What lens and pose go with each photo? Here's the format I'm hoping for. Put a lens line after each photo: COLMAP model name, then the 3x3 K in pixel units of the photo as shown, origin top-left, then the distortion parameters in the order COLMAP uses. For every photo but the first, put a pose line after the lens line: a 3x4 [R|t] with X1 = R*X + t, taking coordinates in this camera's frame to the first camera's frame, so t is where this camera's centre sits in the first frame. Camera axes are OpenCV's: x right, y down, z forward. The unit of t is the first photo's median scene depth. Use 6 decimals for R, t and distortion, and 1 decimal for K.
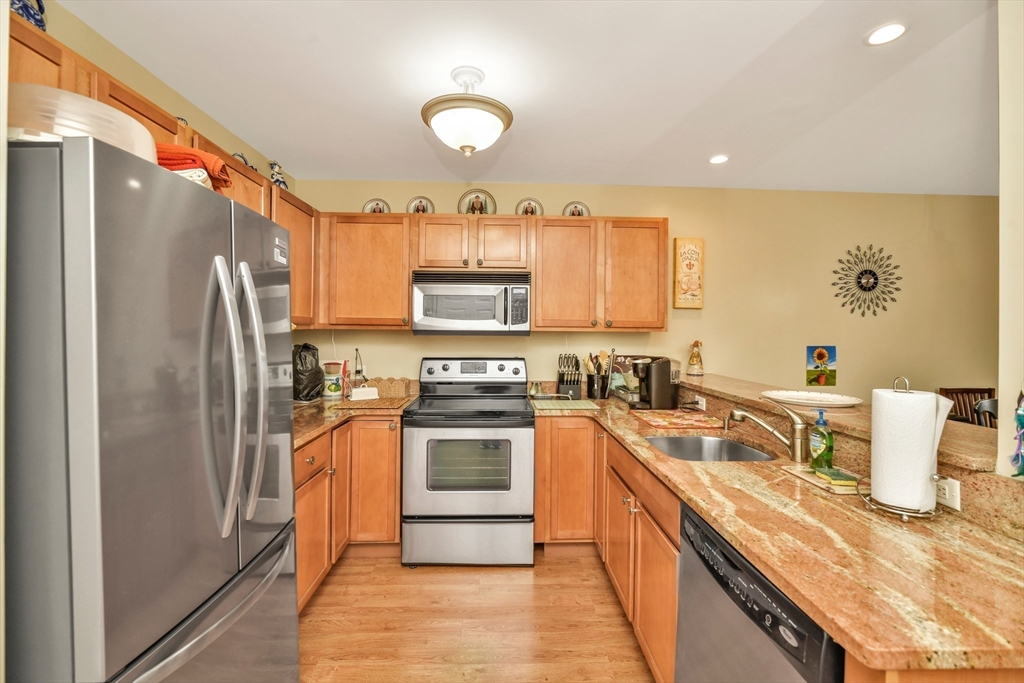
lens RADIAL K [[442.5, 0, 514.2], [0, 442.5, 335.8], [0, 0, 1]] dist [-0.011691, 0.000151]
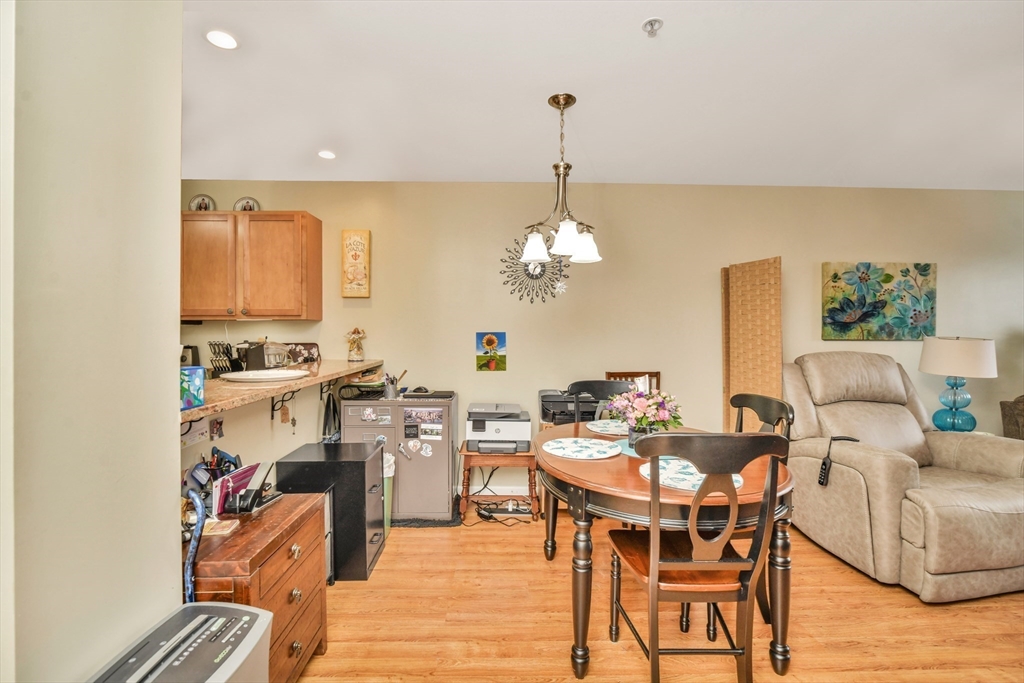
lens RADIAL K [[450.0, 0, 514.8], [0, 450.0, 335.8], [0, 0, 1]] dist [-0.021229, 0.005284]
pose [[0.999933, -0.010140, -0.005599, 0.834677], [0.010161, 0.999942, 0.003679, 0.030946], [0.005561, -0.003736, 0.999978, -0.063423]]
